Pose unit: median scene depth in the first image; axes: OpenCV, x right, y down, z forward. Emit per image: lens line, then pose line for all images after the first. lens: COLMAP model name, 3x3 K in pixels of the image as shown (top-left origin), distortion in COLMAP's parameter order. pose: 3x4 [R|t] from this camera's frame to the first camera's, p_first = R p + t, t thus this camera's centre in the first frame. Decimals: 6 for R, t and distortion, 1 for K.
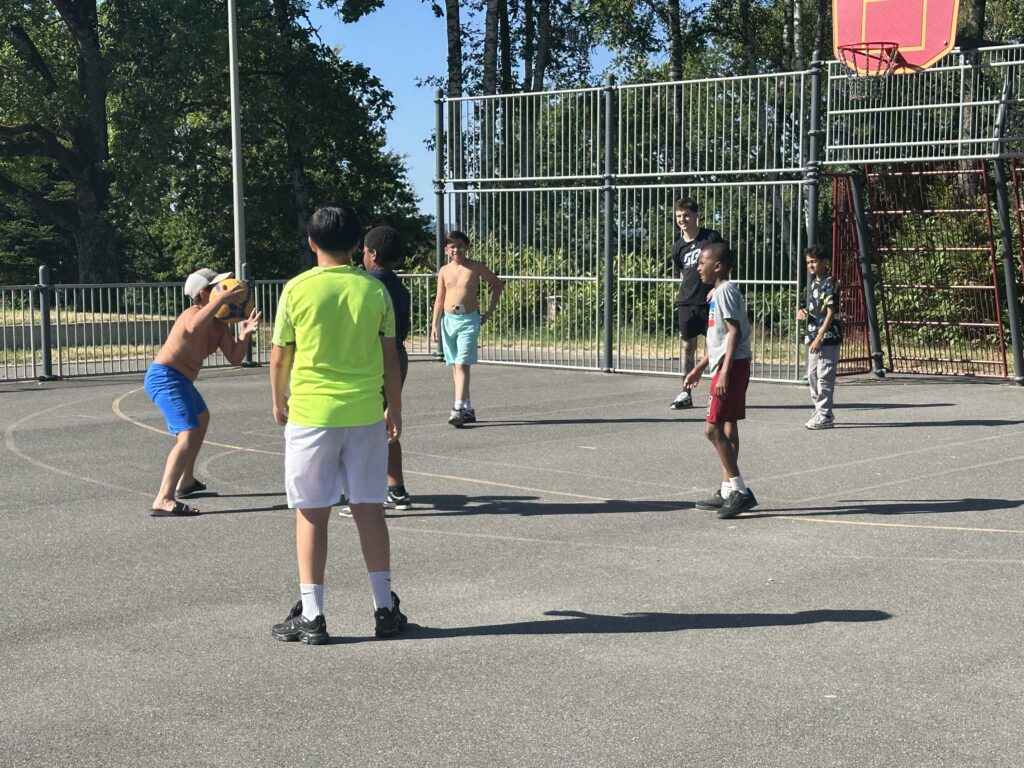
lens RADIAL K [[1769.6, 0, 515.4], [0, 1769.6, 387.0], [0, 0, 1]] dist [0.143362, 0.000000]
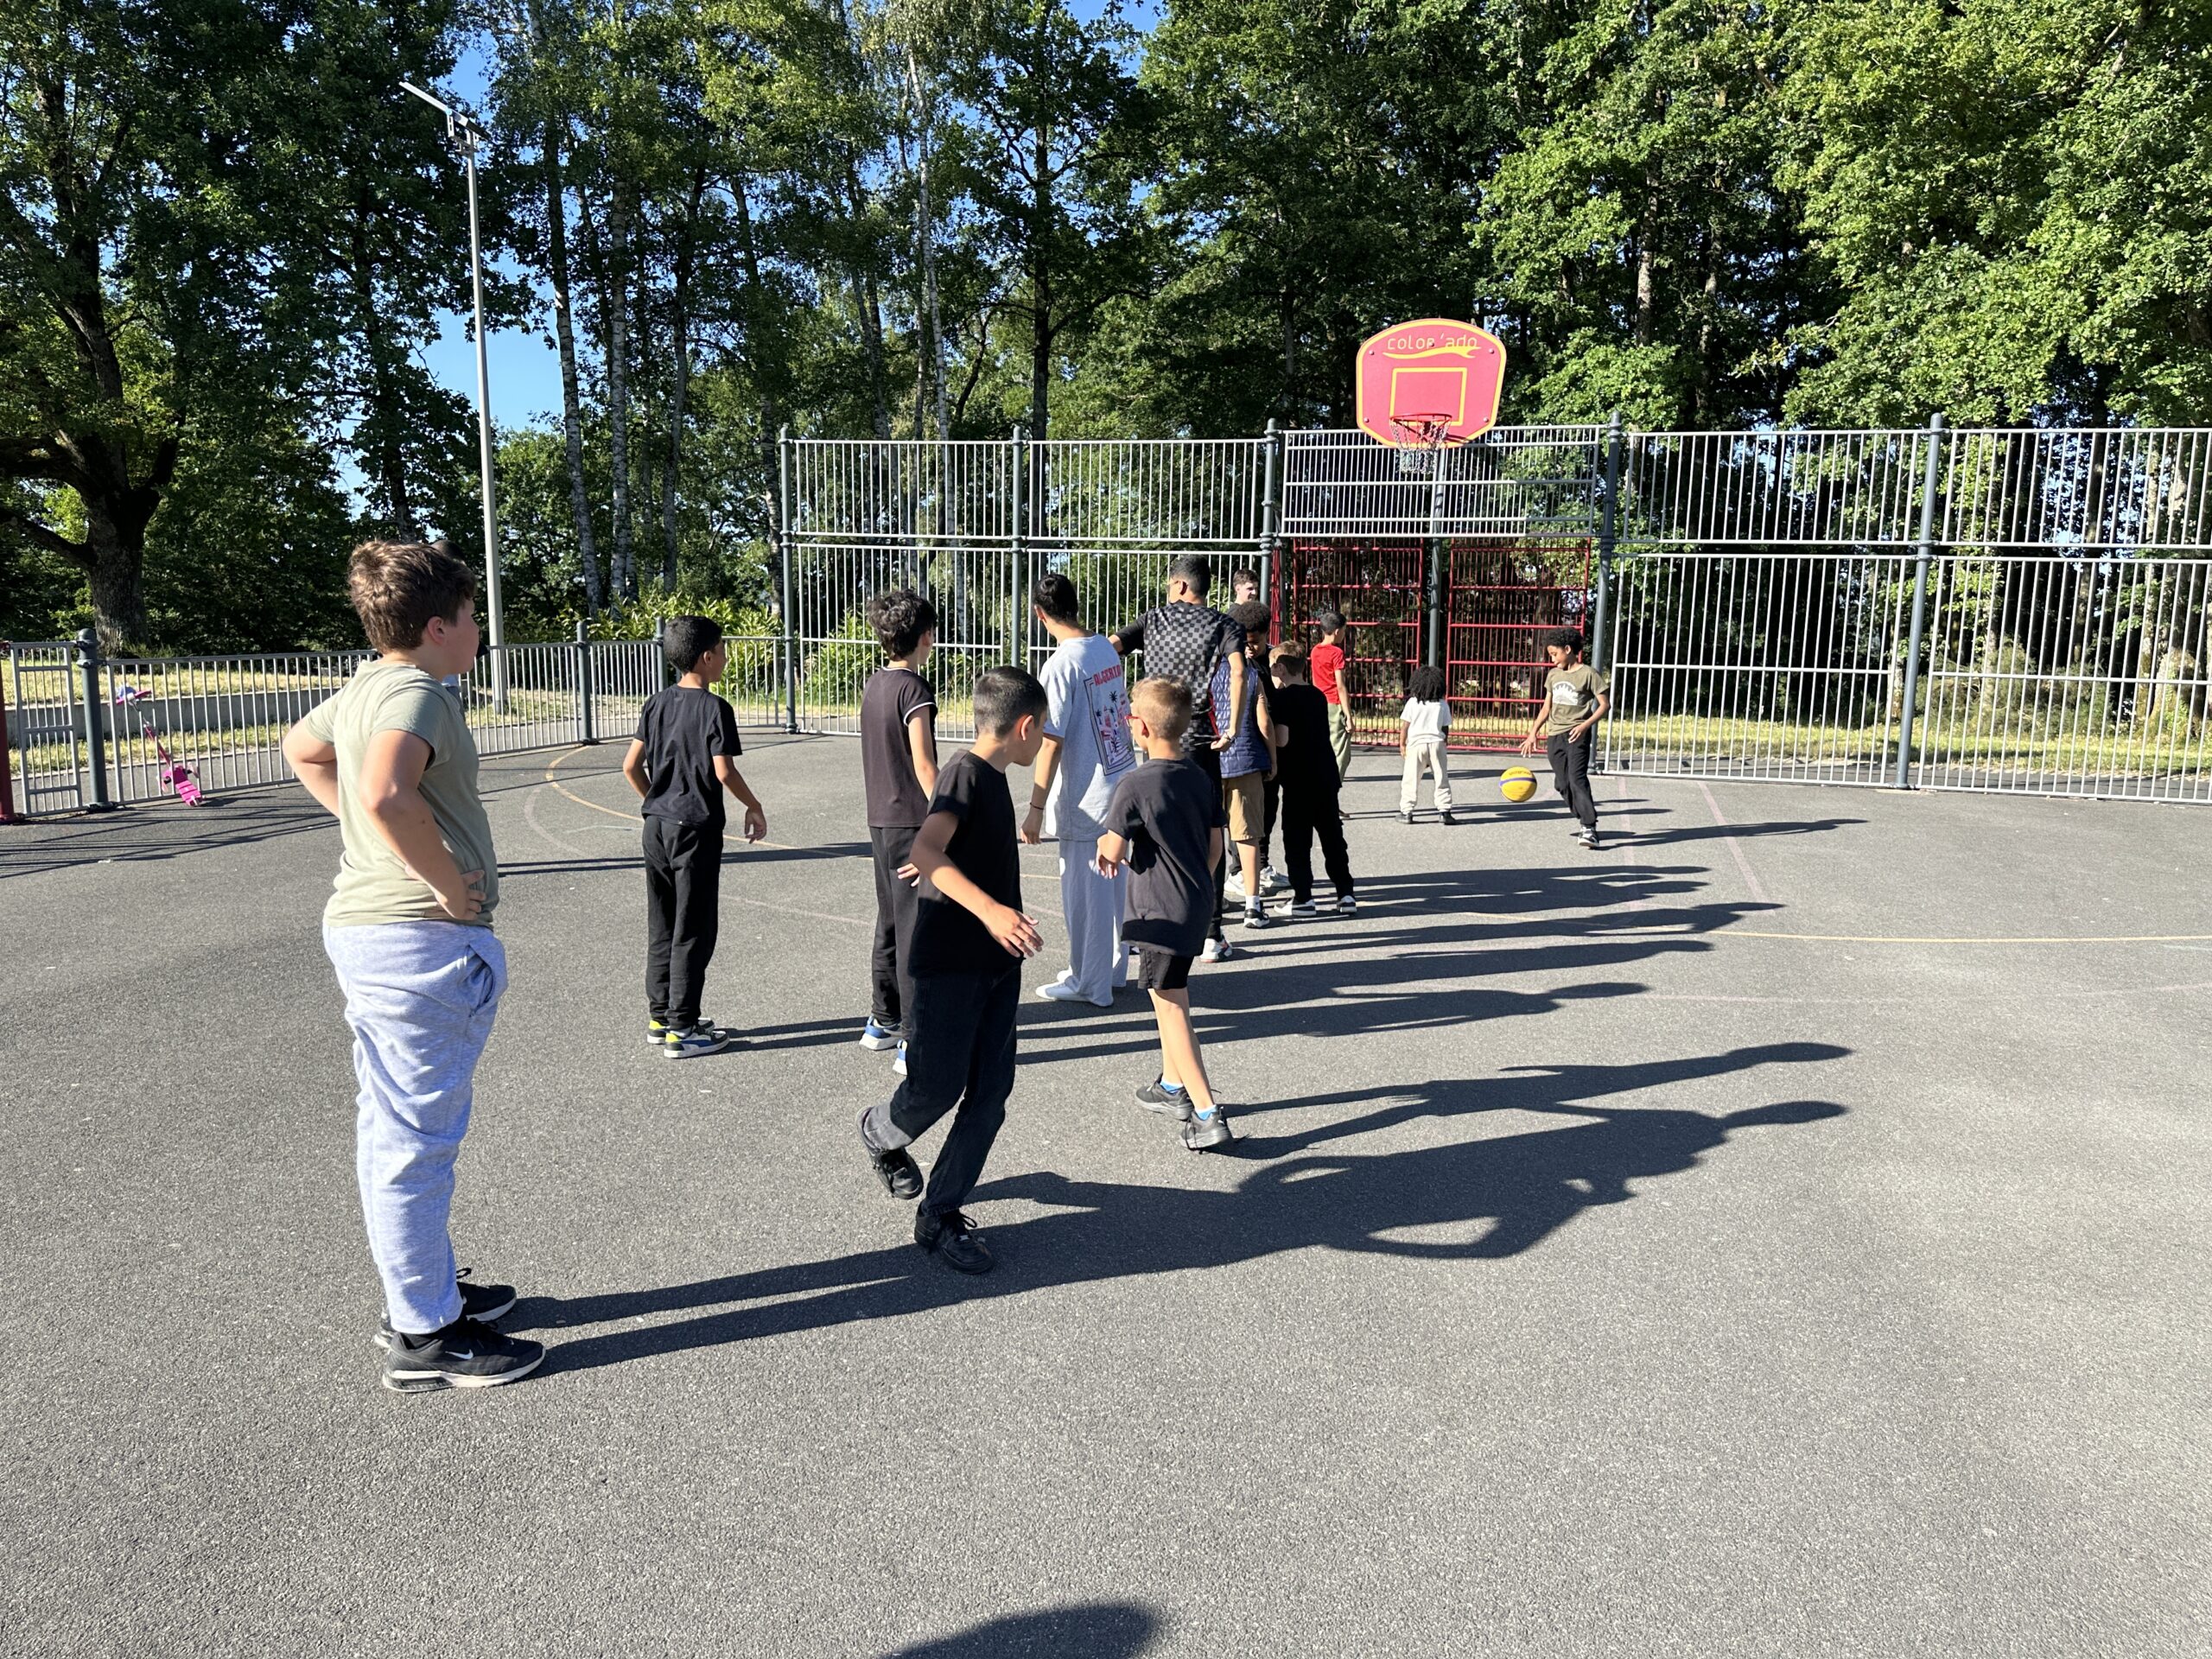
lens RADIAL K [[1564.1, 0, 1114.5], [0, 1564.1, 836.6], [0, 0, 1]] dist [0.053230, -0.052626]
pose [[0.896814, -0.045995, 0.440011, -0.300396], [0.014677, 0.997127, 0.074318, -0.023649], [-0.442165, -0.060191, 0.894912, 0.245596]]
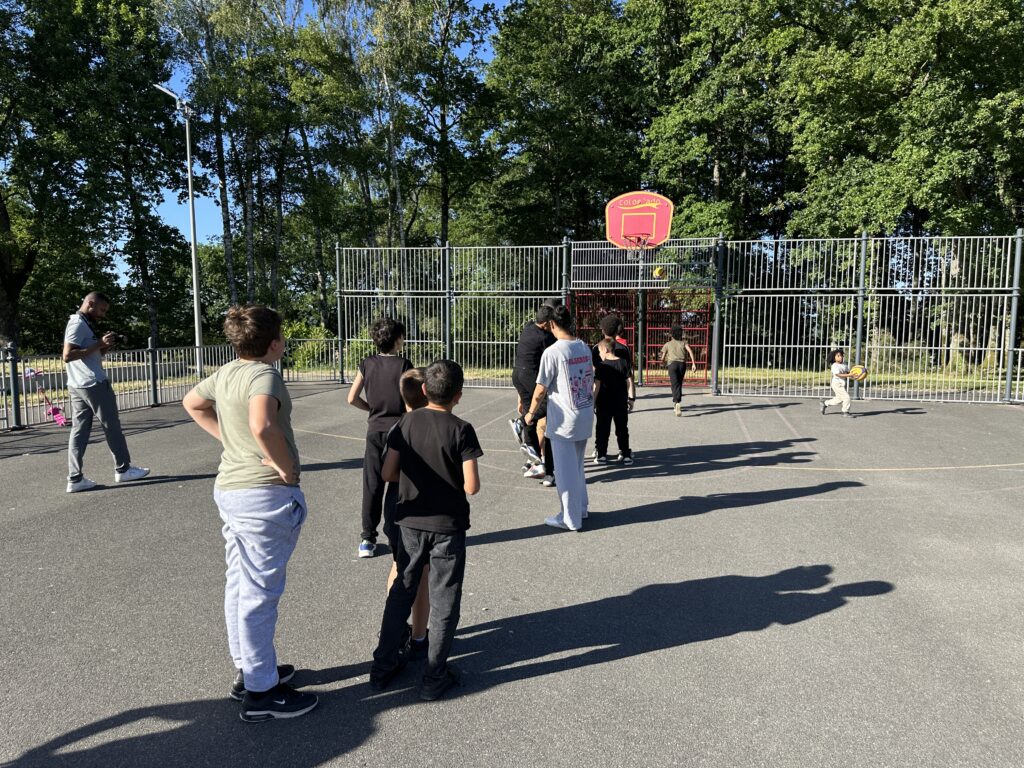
lens RADIAL K [[724.0, 0, 511.8], [0, 724.0, 393.6], [0, 0, 1]] dist [0.053230, -0.052626]
pose [[0.870693, -0.044205, 0.489836, -0.323072], [0.034379, 0.998987, 0.029044, -0.025747], [-0.490624, -0.008449, 0.871331, 0.264984]]
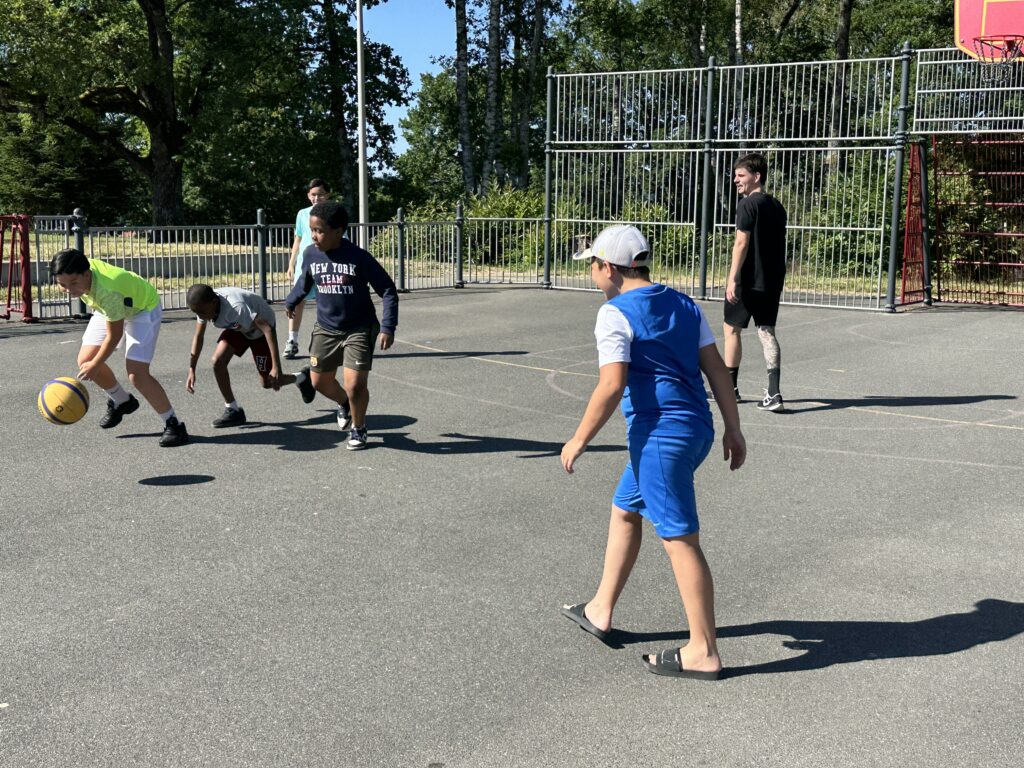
lens RADIAL K [[1333.2, 0, 502.9], [0, 1333.2, 369.7], [0, 0, 1]] dist [0.089023, 0.000000]
pose [[0.994763, 0.001307, 0.102196, -0.202644], [-0.006797, 0.998551, 0.053388, -0.009385], [-0.101978, -0.053804, 0.993331, 0.089499]]
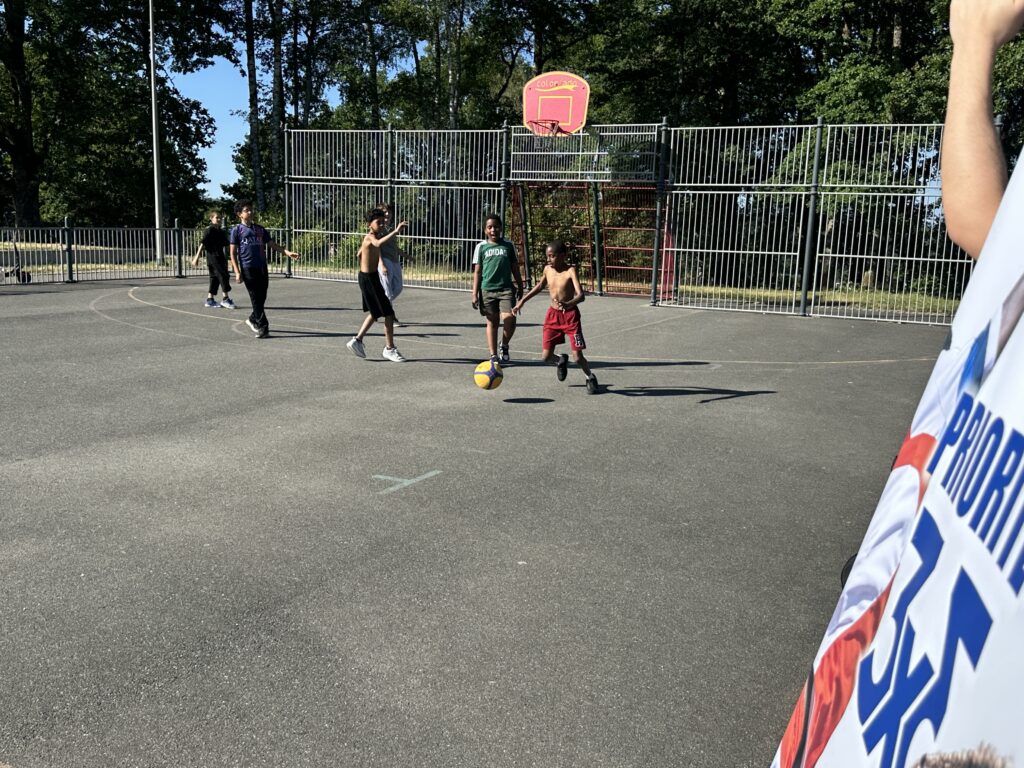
lens RADIAL K [[1009.2, 0, 504.7], [0, 1009.2, 384.4], [0, 0, 1]] dist [0.100848, 0.000000]
pose [[0.964613, -0.006931, 0.263578, -0.123333], [-0.015313, 0.996494, 0.082245, 0.006438], [-0.263224, -0.083371, 0.961125, -0.078593]]
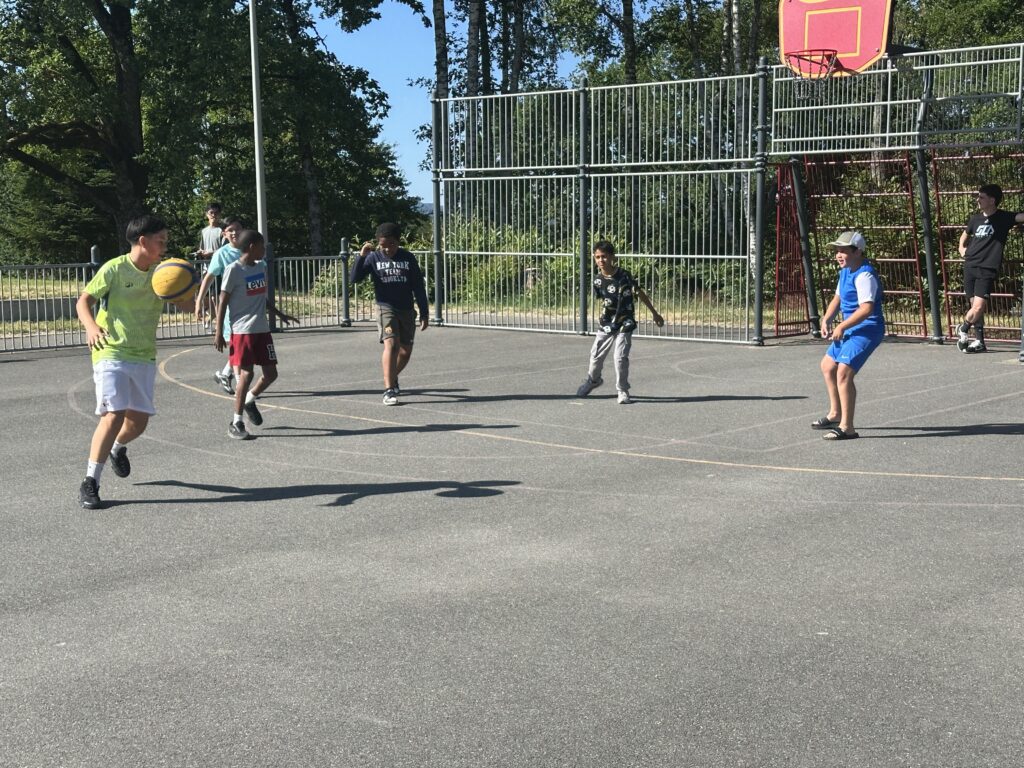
lens RADIAL K [[1499.9, 0, 517.4], [0, 1499.9, 376.7], [0, 0, 1]] dist [0.134625, 0.000000]
pose [[0.999757, -0.008654, 0.020277, -0.012644], [0.008174, 0.999687, 0.023627, -0.005076], [-0.020475, -0.023456, 0.999515, 0.015364]]
